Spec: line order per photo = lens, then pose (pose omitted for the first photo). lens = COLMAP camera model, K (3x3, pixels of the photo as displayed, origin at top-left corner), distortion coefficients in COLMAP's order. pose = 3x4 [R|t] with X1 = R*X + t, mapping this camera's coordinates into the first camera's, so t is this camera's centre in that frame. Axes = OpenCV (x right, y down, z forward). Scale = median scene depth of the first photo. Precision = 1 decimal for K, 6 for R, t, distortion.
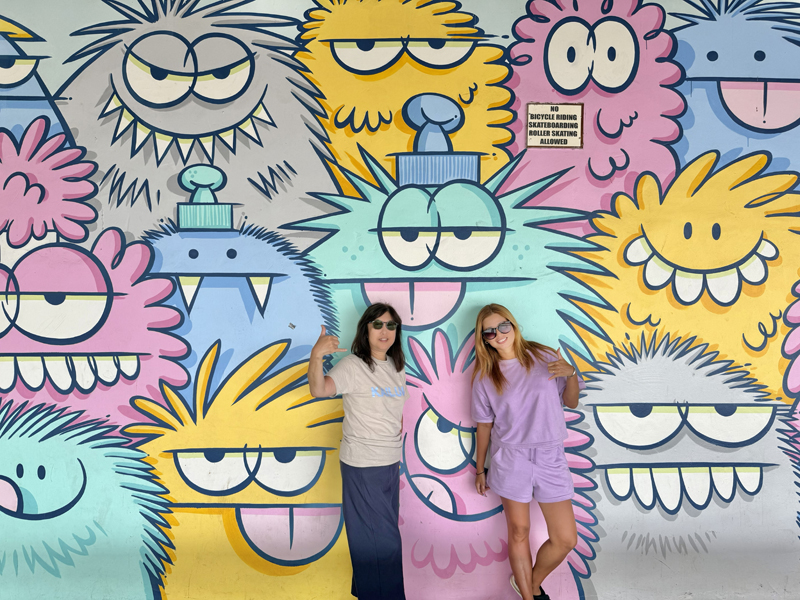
lens RADIAL K [[558.3, 0, 396.7], [0, 558.3, 298.7], [0, 0, 1]] dist [-0.007516, -0.001699]
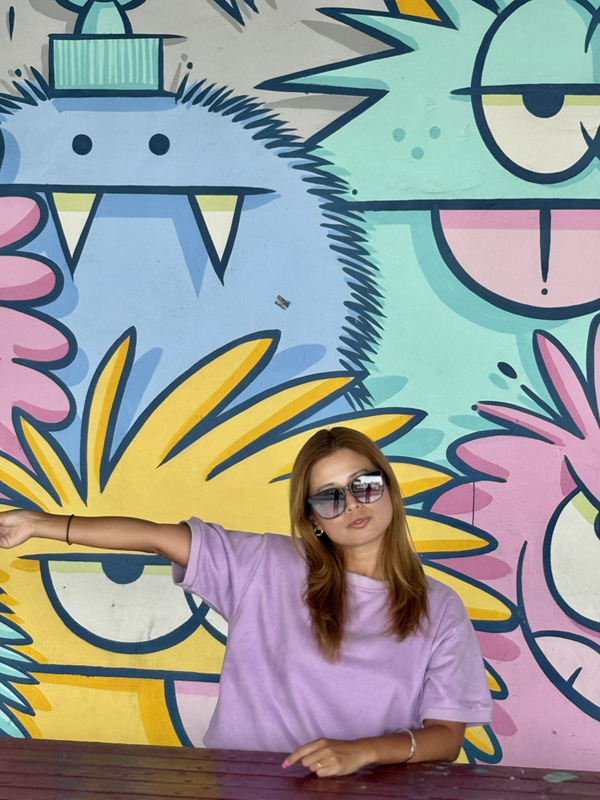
lens RADIAL K [[2186.6, 0, 300.9], [0, 2186.6, 402.6], [0, 0, 1]] dist [0.070898, 0.000000]
pose [[0.997111, 0.021229, -0.072927, -0.040227], [-0.015474, 0.996787, 0.078590, -0.011286], [0.074361, -0.077235, 0.994236, -0.830721]]
